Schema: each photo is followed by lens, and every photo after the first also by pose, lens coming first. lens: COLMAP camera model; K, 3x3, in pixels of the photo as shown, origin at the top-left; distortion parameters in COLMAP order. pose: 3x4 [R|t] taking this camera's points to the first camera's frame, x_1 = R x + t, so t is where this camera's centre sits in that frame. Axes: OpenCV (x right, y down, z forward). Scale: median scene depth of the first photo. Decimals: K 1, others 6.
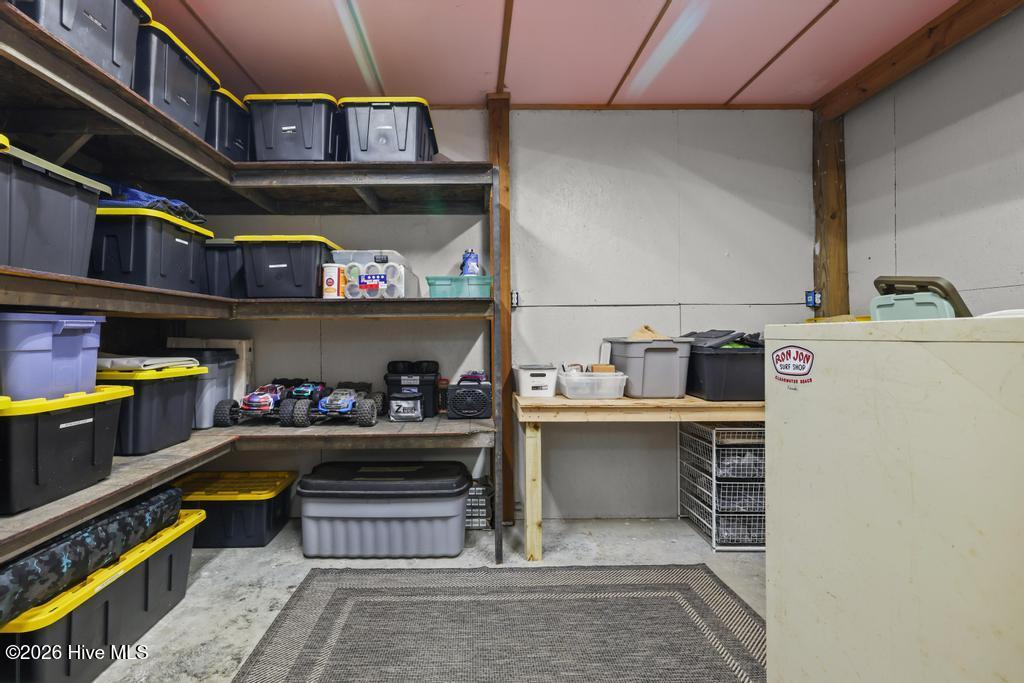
lens RADIAL K [[437.5, 0, 511.5], [0, 437.5, 332.4], [0, 0, 1]] dist [0.000793, 0.000071]
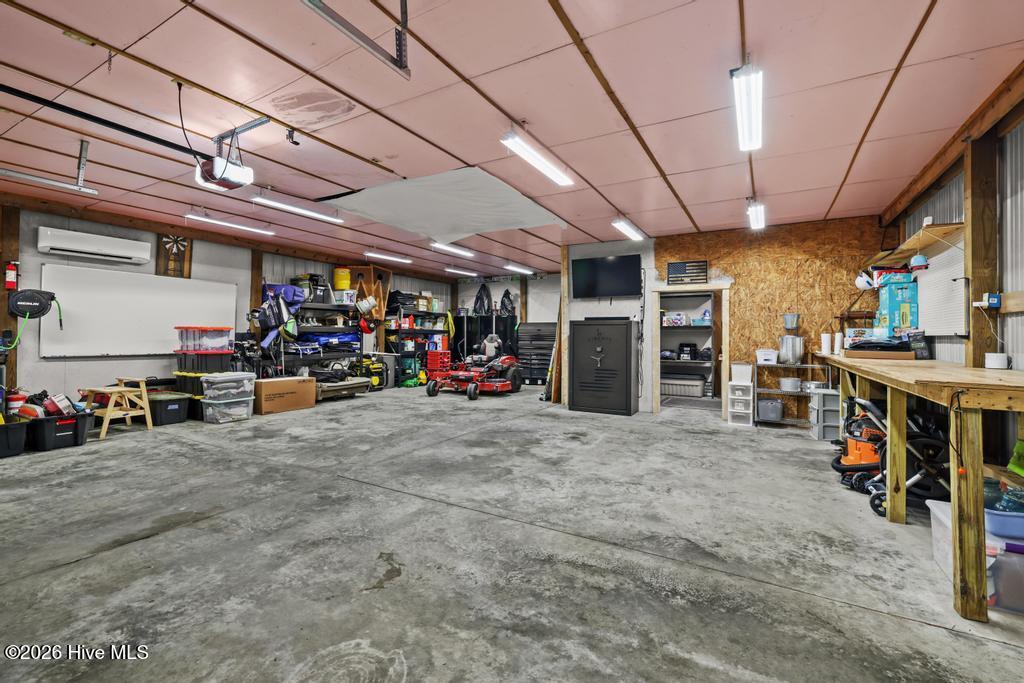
lens RADIAL K [[437.5, 0, 511.5], [0, 437.5, 332.4], [0, 0, 1]] dist [0.000793, 0.000071]
pose [[0.830329, 0.002292, -0.557268, 0.535896], [-0.000899, 0.999996, 0.002773, -0.029295], [0.557272, -0.001802, 0.830328, -2.610172]]
